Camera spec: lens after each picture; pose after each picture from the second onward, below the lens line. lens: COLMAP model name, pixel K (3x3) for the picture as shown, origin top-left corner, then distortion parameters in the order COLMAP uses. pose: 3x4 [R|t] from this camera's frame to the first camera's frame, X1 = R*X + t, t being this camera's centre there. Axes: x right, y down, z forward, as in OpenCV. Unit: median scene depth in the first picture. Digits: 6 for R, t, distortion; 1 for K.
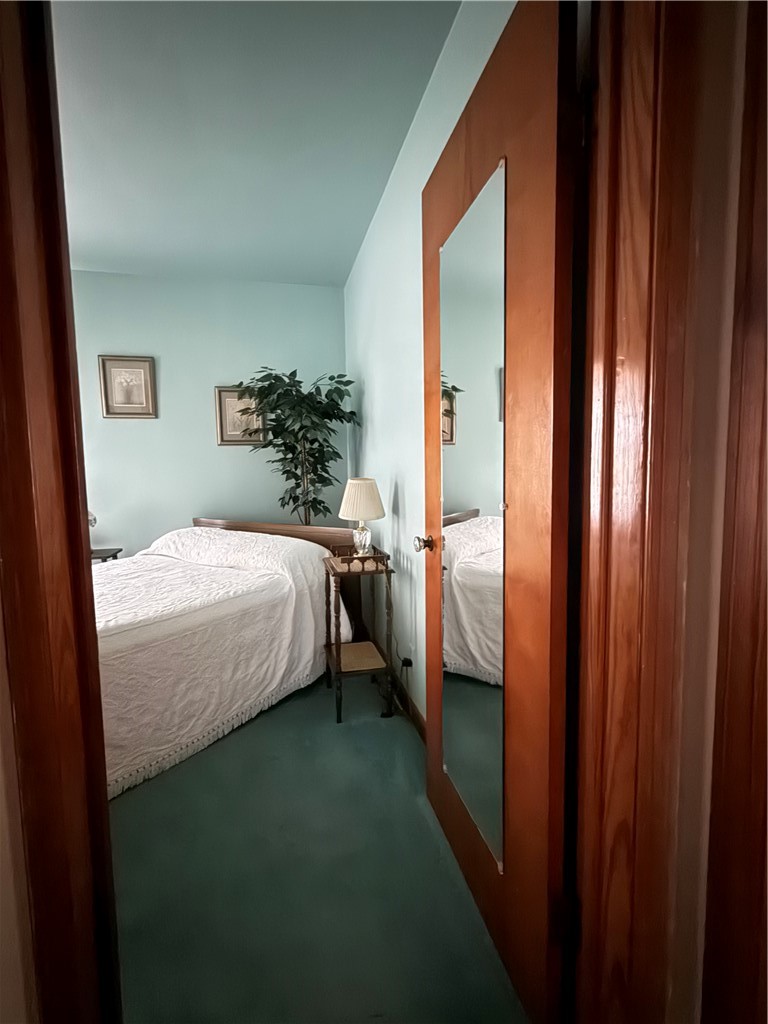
lens RADIAL K [[482.7, 0, 387.5], [0, 482.7, 508.9], [0, 0, 1]] dist [0.015419, -0.000248]
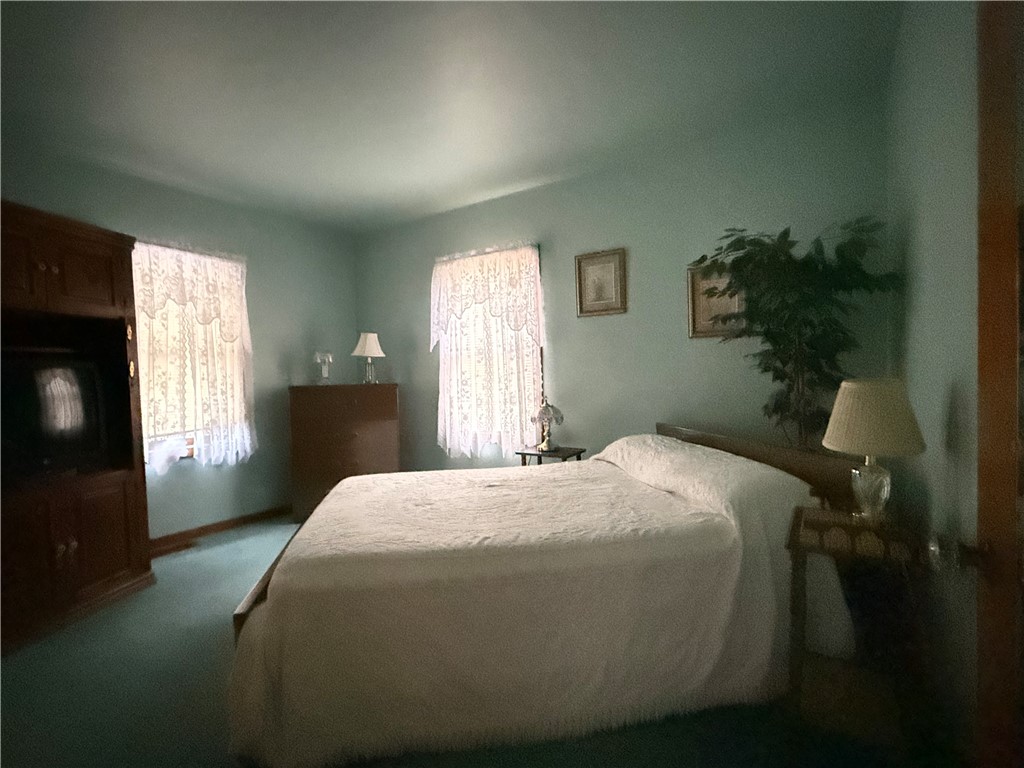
lens RADIAL K [[482.7, 0, 512.2], [0, 482.7, 382.9], [0, 0, 1]] dist [0.015419, -0.000248]
pose [[0.690440, 0.014778, -0.723239, 0.051908], [-0.052075, 0.998213, -0.029317, -0.015535], [0.721513, 0.057904, 0.689975, 0.226305]]
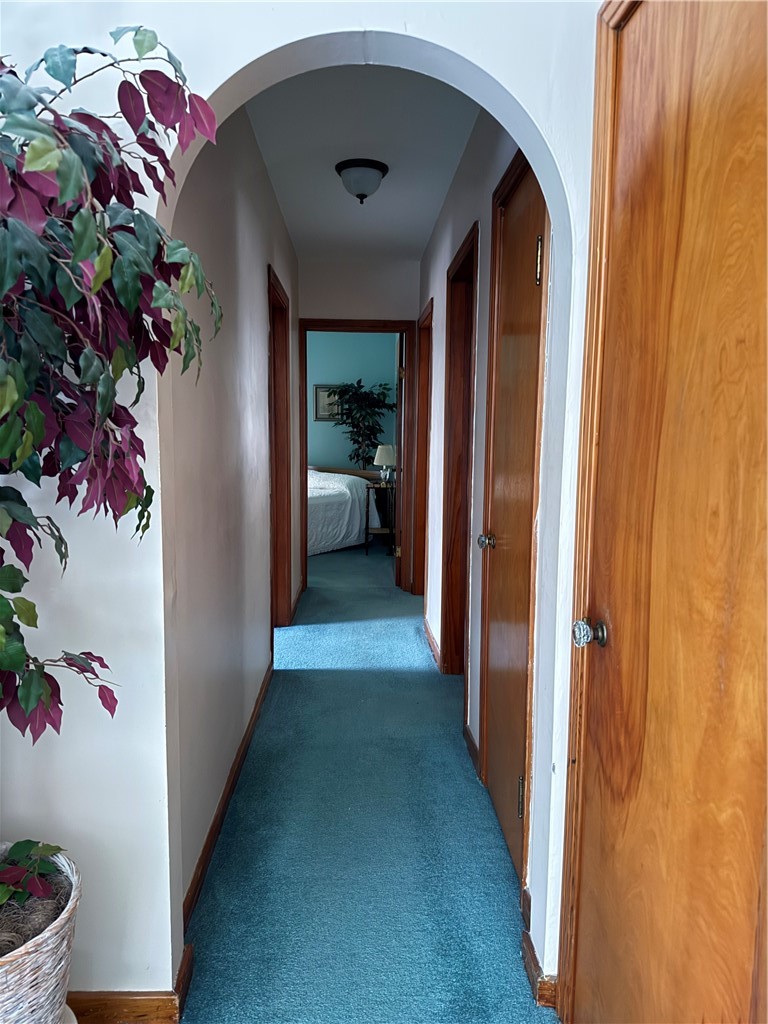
lens RADIAL K [[745.7, 0, 381.3], [0, 745.7, 514.1], [0, 0, 1]] dist [0.045124, -0.056045]
pose [[0.978679, 0.055103, -0.197865, 0.428172], [-0.048132, 0.998045, 0.039873, 0.077681], [0.199675, -0.029499, 0.979418, -1.579524]]
